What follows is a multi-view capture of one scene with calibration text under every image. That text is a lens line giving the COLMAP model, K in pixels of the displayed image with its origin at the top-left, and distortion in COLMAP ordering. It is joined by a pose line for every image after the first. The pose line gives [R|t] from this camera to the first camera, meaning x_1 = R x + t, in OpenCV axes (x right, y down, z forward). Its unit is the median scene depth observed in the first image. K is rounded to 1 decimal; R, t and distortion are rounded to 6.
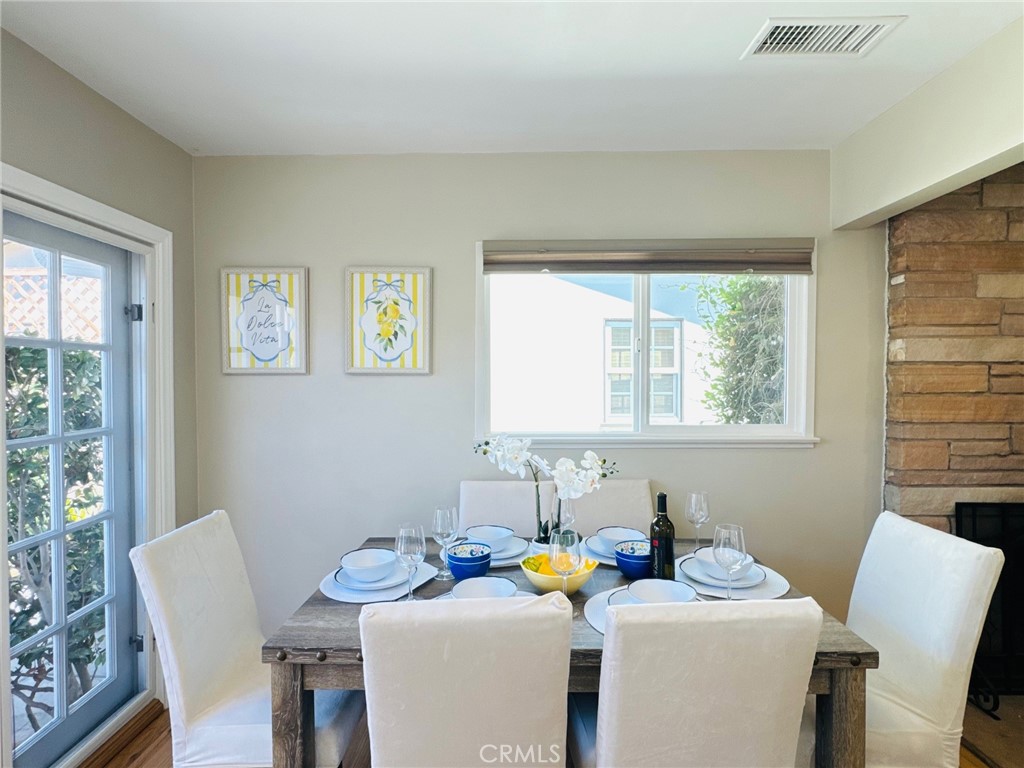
lens RADIAL K [[524.1, 0, 497.5], [0, 524.1, 382.6], [0, 0, 1]] dist [-0.003780, -0.000827]
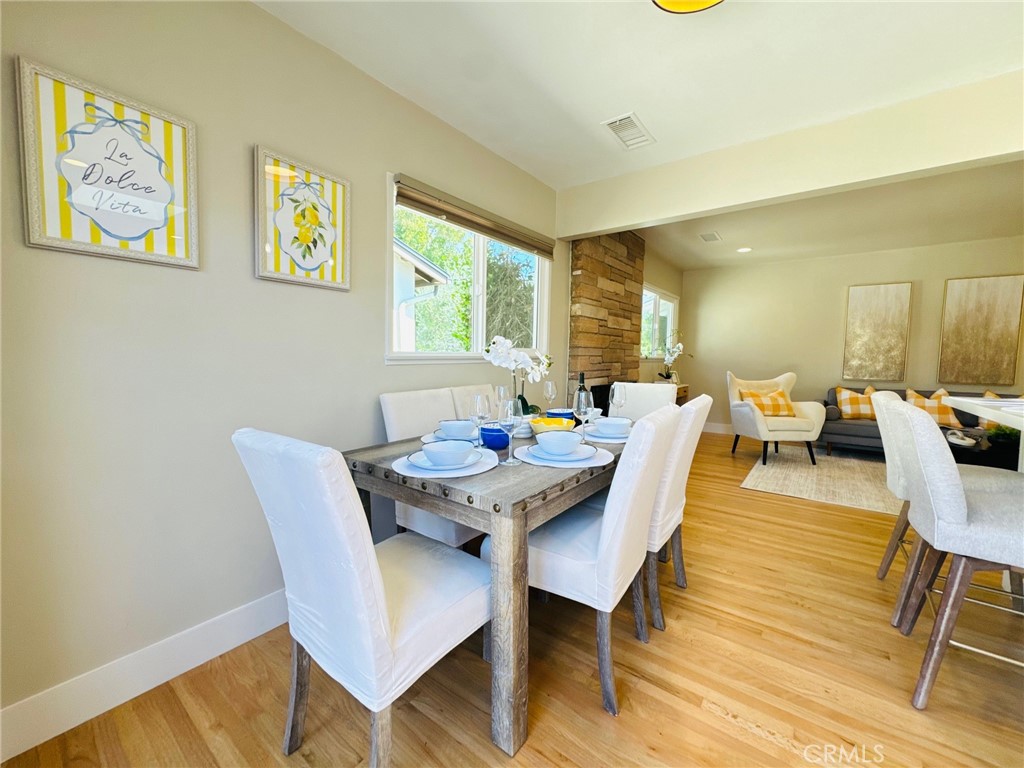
lens RADIAL K [[419.9, 0, 512.0], [0, 419.9, 384.0], [0, 0, 1]] dist [0.000225, -0.000488]
pose [[0.576131, -0.047834, 0.815957, -0.627923], [-0.004478, 0.998086, 0.061673, 0.114013], [-0.817345, -0.039186, 0.574814, 0.284761]]
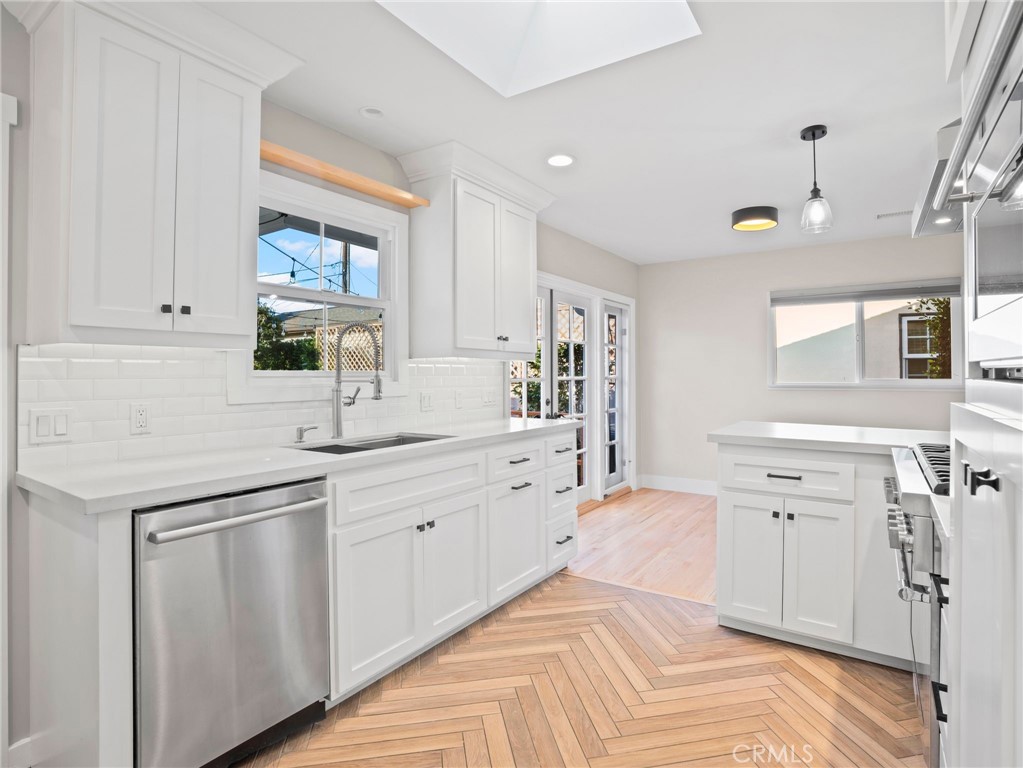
lens RADIAL K [[532.7, 0, 513.8], [0, 532.7, 384.4], [0, 0, 1]] dist [-0.070485, 0.031292]
pose [[0.843046, 0.009706, -0.537754, 0.236683], [-0.004538, 0.999930, 0.010934, 0.087932], [0.537822, -0.006777, 0.843031, -1.331681]]
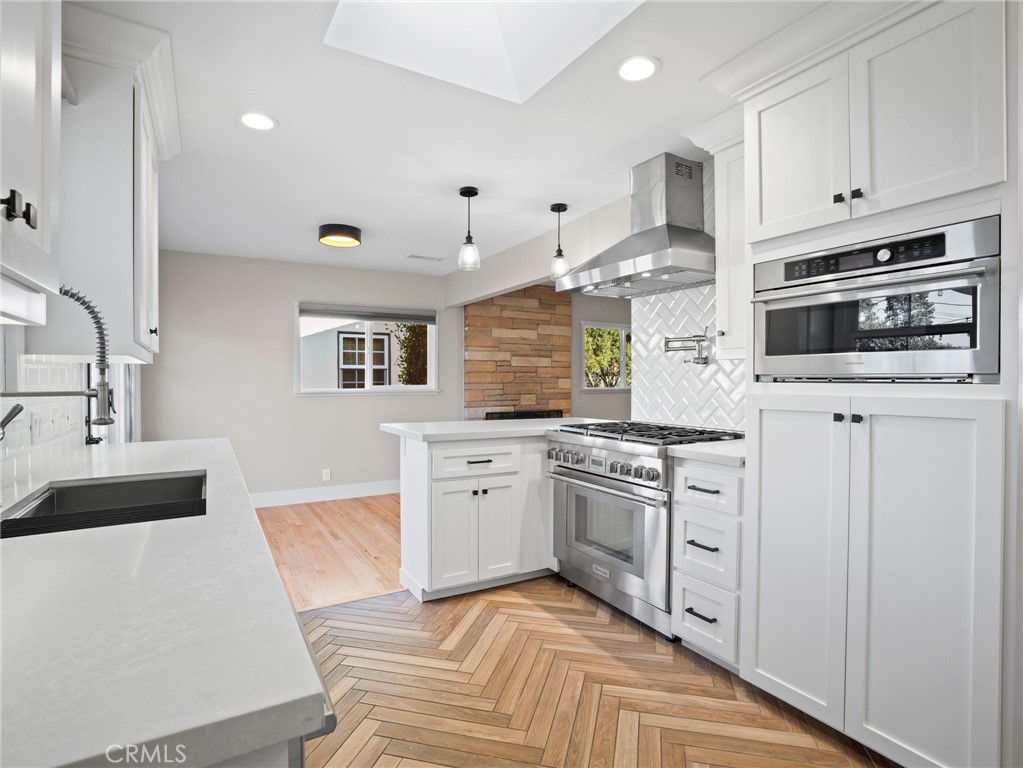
lens RADIAL K [[529.6, 0, 512.9], [0, 529.6, 411.6], [0, 0, 1]] dist [-0.055026, 0.000550]
pose [[0.846745, -0.030497, 0.531124, -0.442369], [0.005799, 0.998825, 0.048107, 0.089843], [-0.531968, -0.037654, 0.845927, -1.338537]]
